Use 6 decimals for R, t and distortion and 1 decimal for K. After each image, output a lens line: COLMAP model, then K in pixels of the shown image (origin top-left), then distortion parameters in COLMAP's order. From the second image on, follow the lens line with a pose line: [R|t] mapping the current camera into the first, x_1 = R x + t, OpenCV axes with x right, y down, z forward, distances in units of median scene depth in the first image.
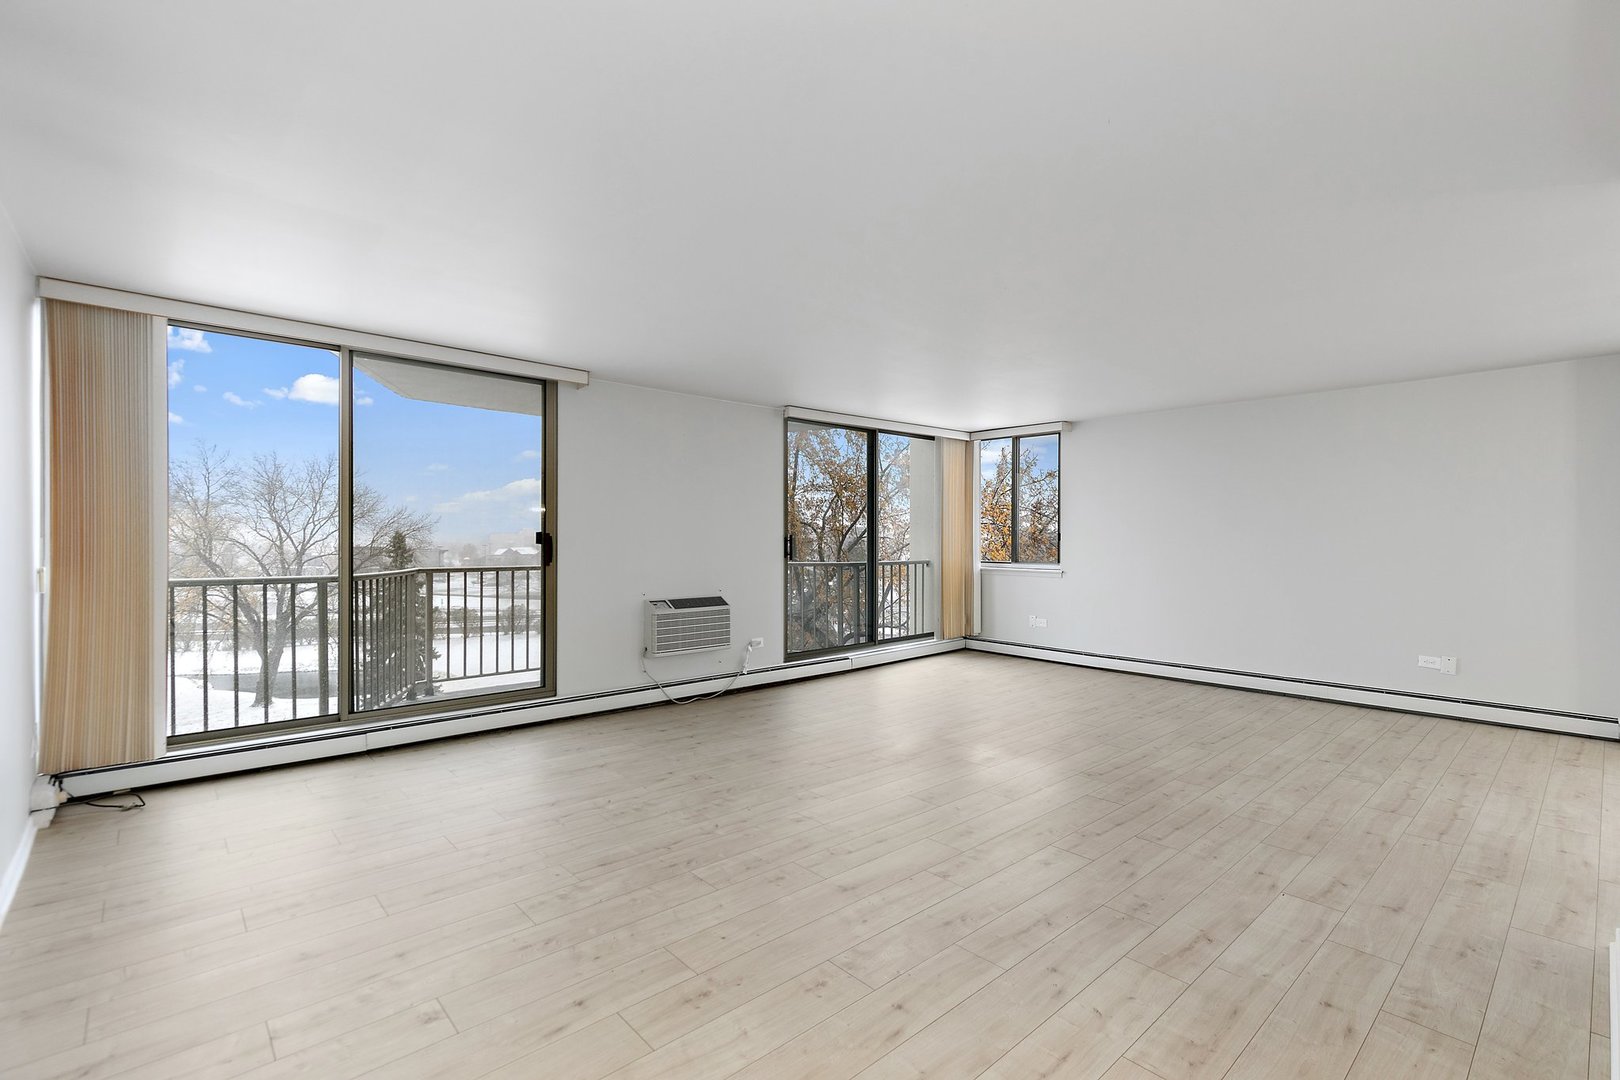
lens RADIAL K [[739.1, 0, 807.7], [0, 739.1, 542.6], [0, 0, 1]] dist [0.001091, 0.000433]
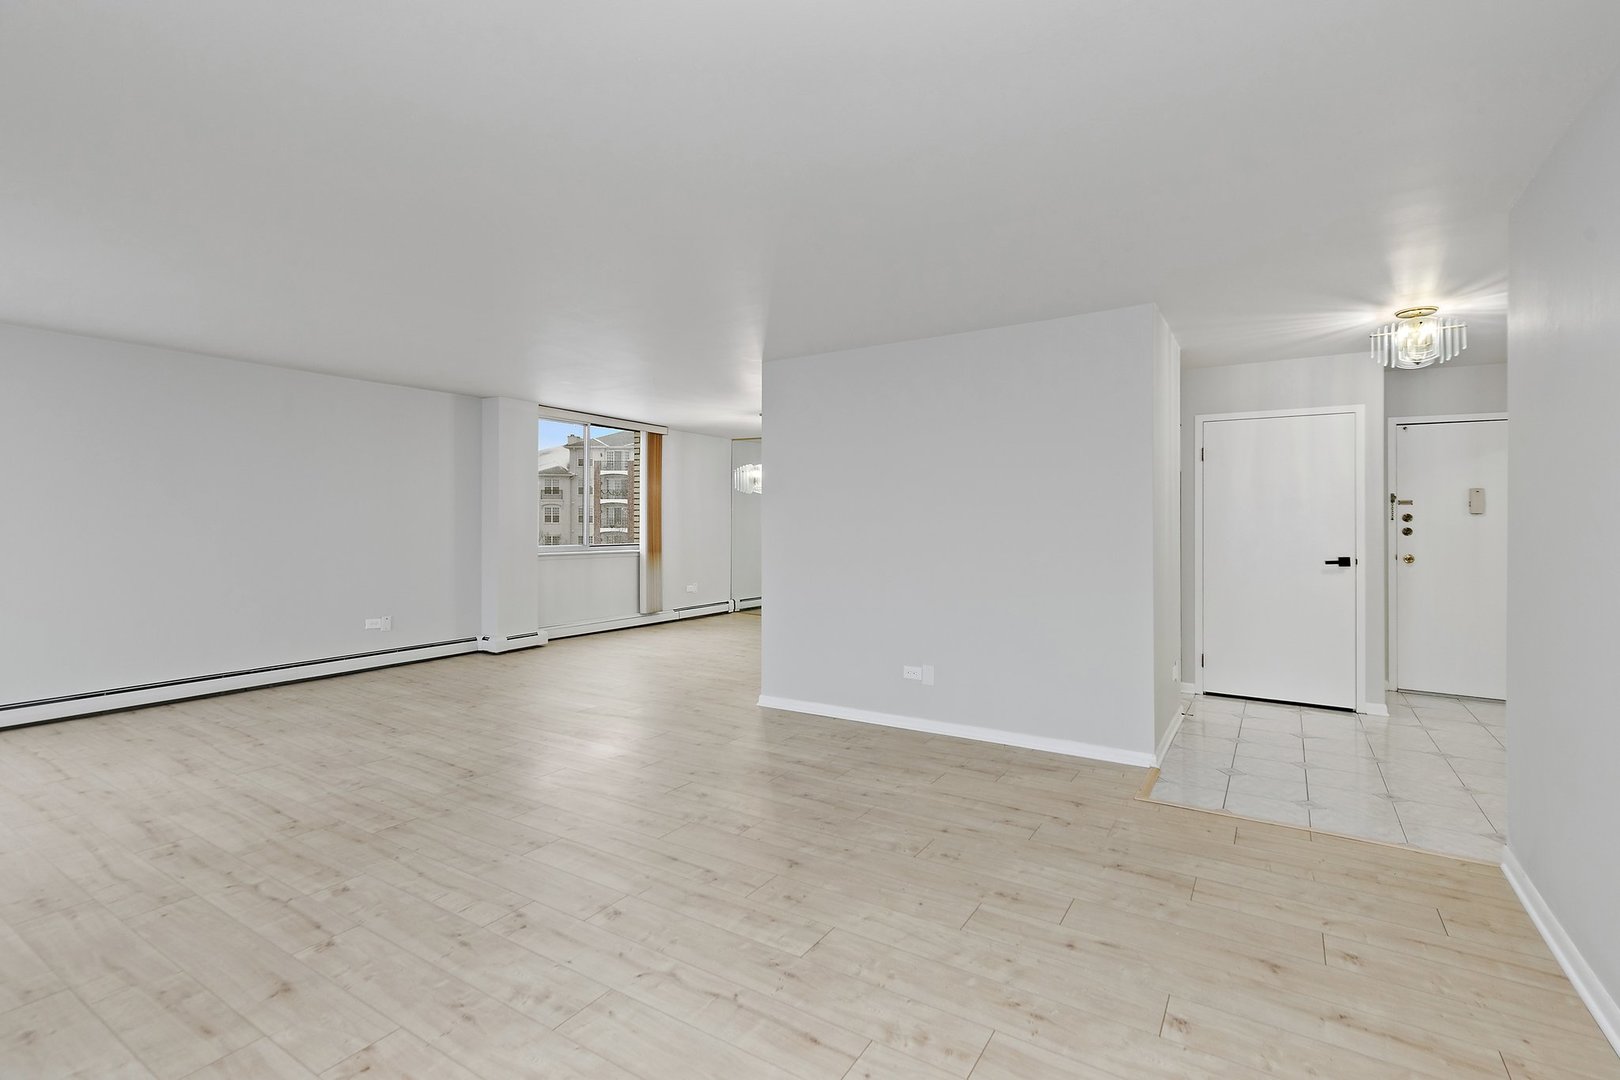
lens RADIAL K [[739.1, 0, 807.8], [0, 739.1, 524.9], [0, 0, 1]] dist [0.001091, 0.000433]
pose [[-0.269156, -0.012393, 0.963017, -1.014219], [0.002157, 0.999907, 0.013471, -0.025492], [-0.963094, 0.005703, -0.269104, 1.338777]]
